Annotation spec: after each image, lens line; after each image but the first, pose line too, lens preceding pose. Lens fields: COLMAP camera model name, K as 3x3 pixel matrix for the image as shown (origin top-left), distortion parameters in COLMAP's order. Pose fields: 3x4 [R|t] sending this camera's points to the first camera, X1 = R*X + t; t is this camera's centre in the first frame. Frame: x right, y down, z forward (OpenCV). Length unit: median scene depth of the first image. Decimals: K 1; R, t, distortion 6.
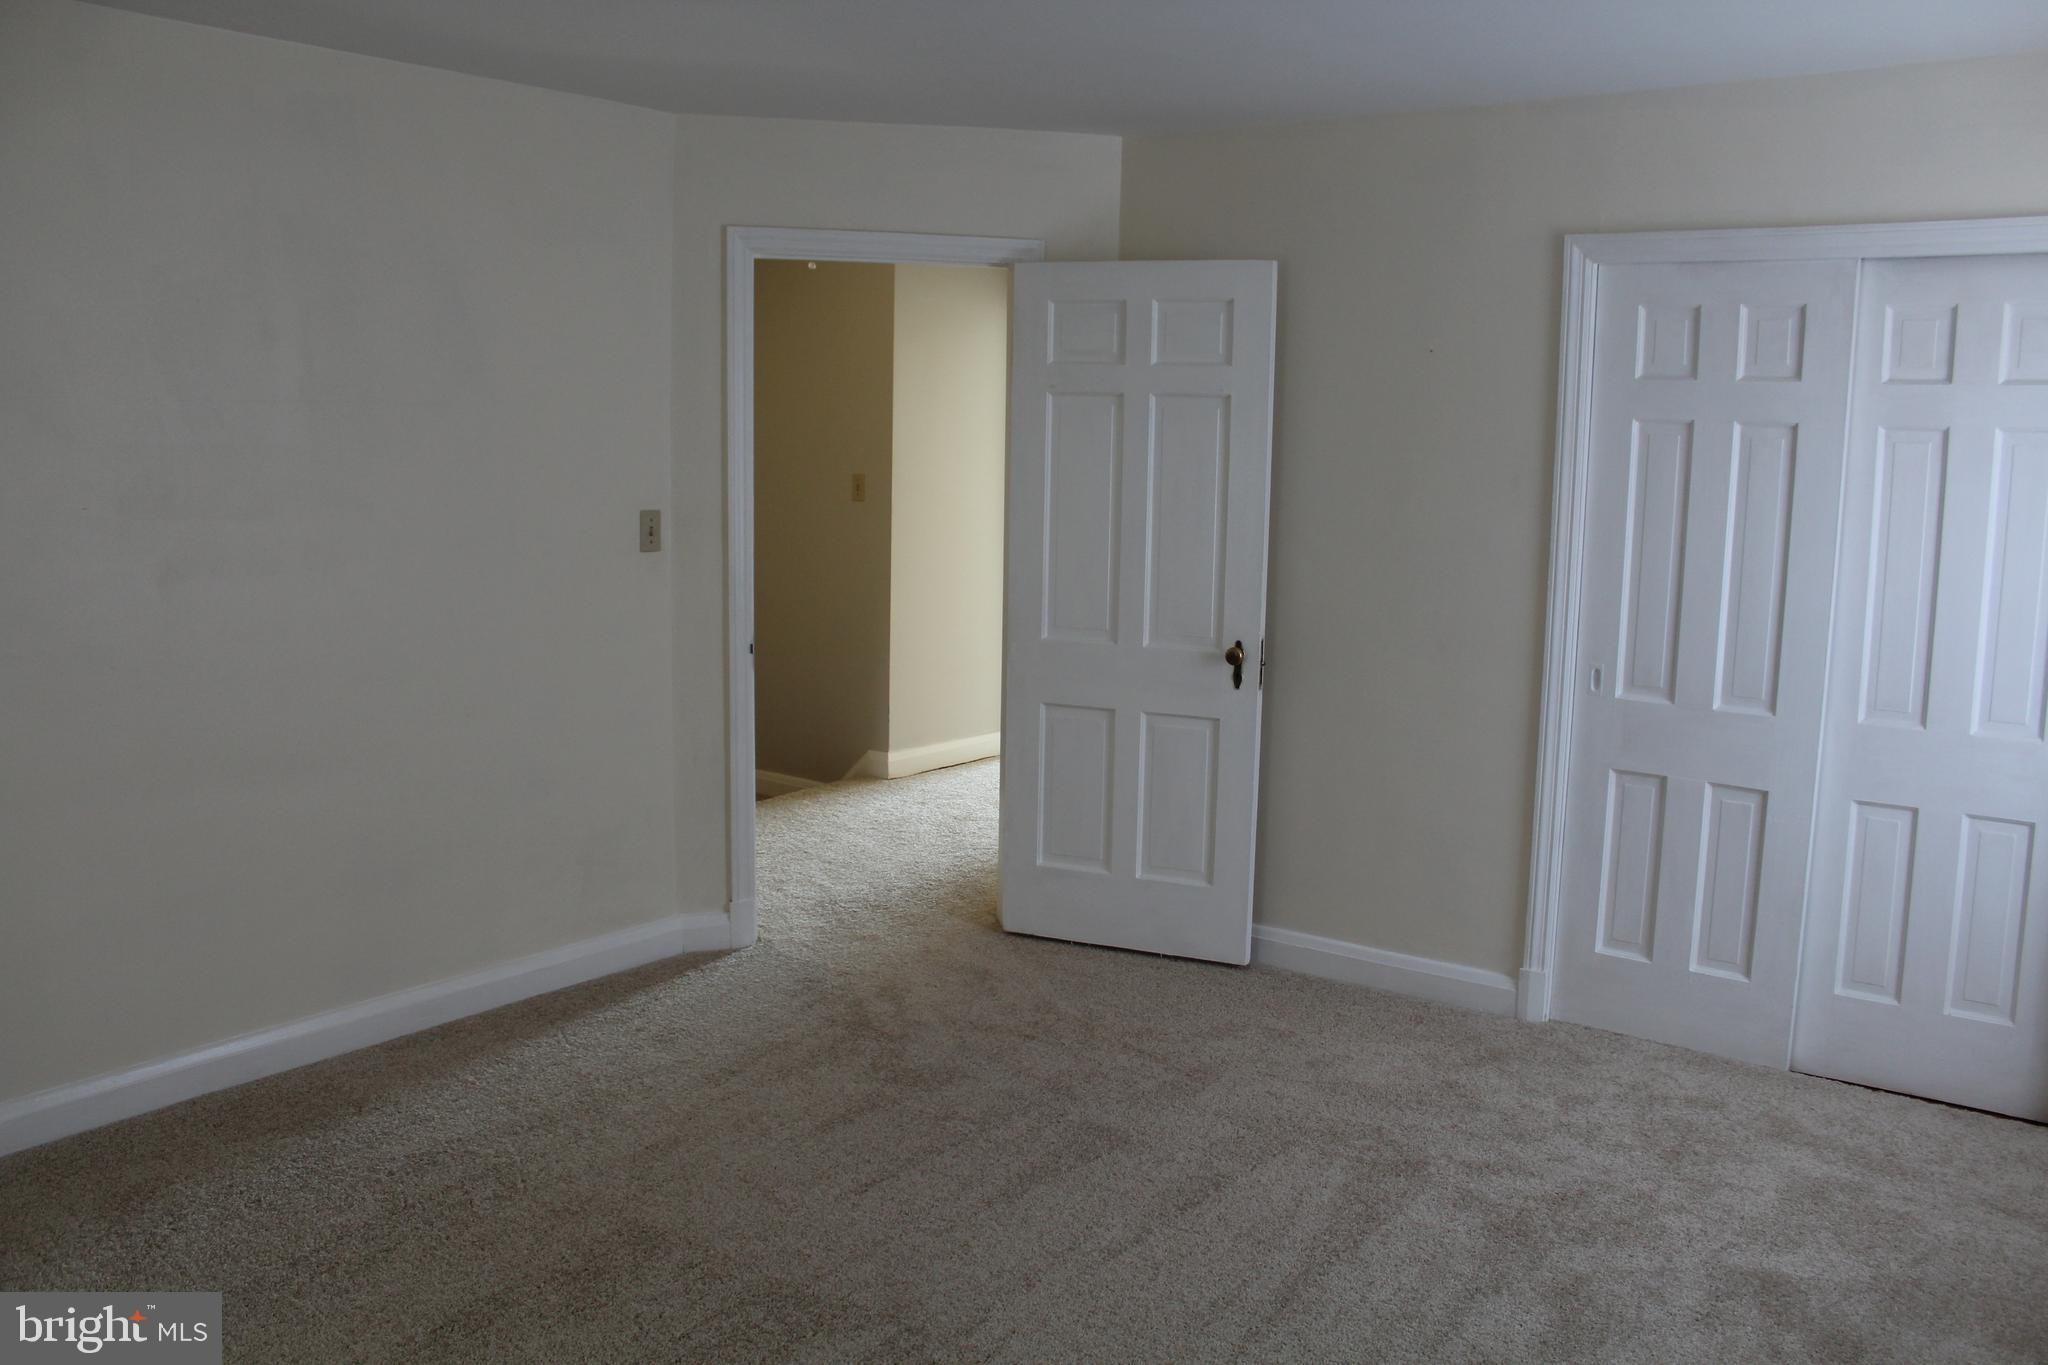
lens RADIAL K [[1698.0, 0, 1017.3], [0, 1698.0, 678.9], [0, 0, 1]] dist [-0.169722, 0.145866]
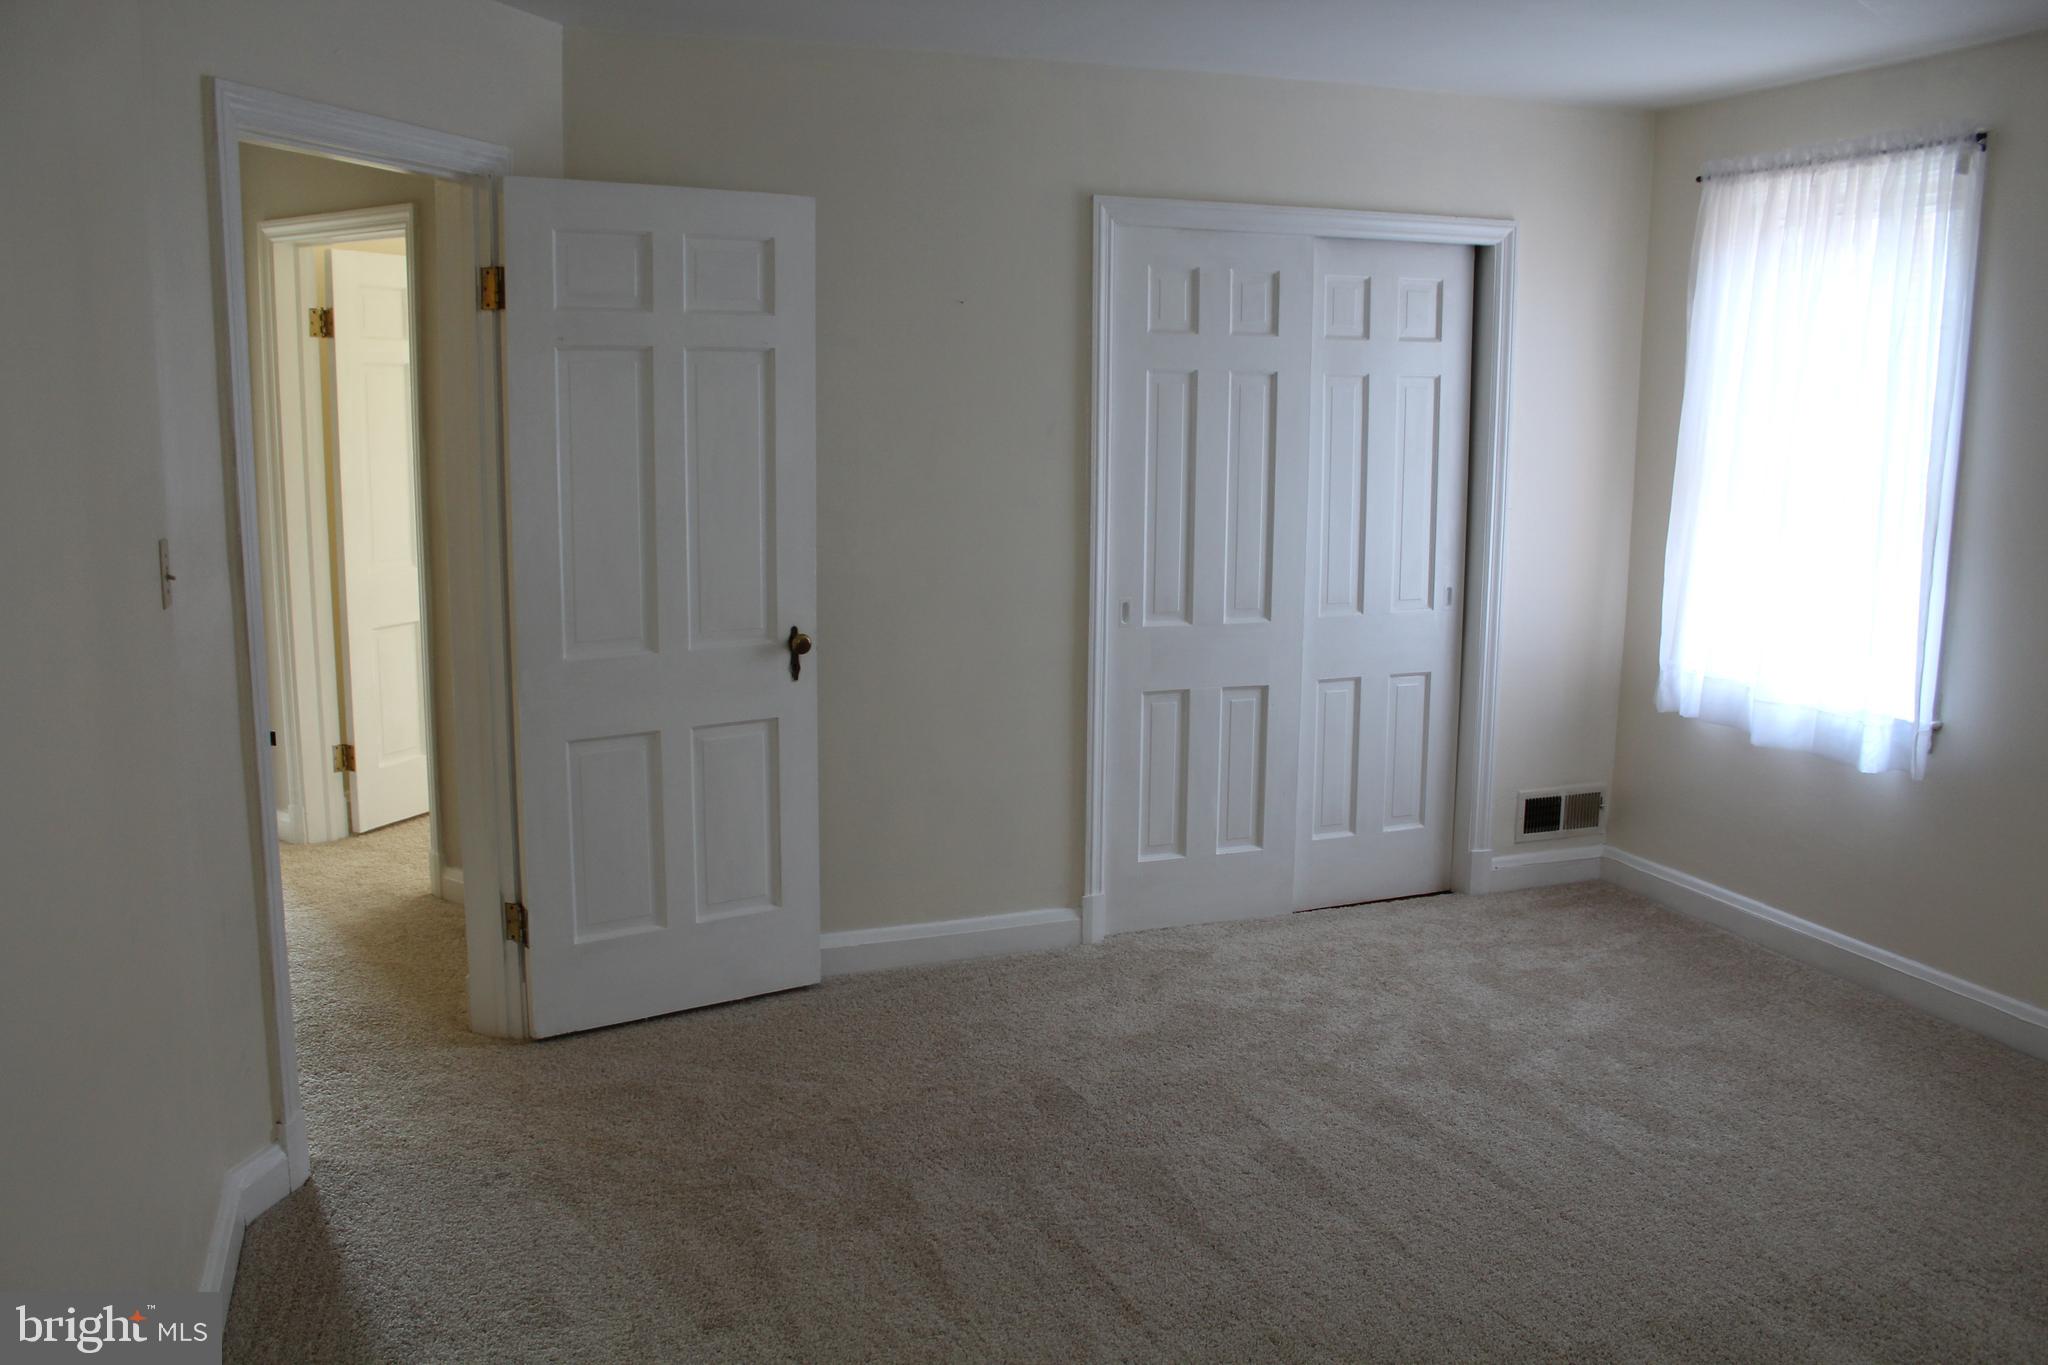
lens RADIAL K [[1698.0, 0, 1021.5], [0, 1698.0, 678.7], [0, 0, 1]] dist [-0.169722, 0.145866]
pose [[0.527388, -0.156062, 0.835168, -0.632147], [0.129877, 0.986241, 0.102278, -0.081296], [-0.839639, 0.054529, 0.540401, 0.485246]]
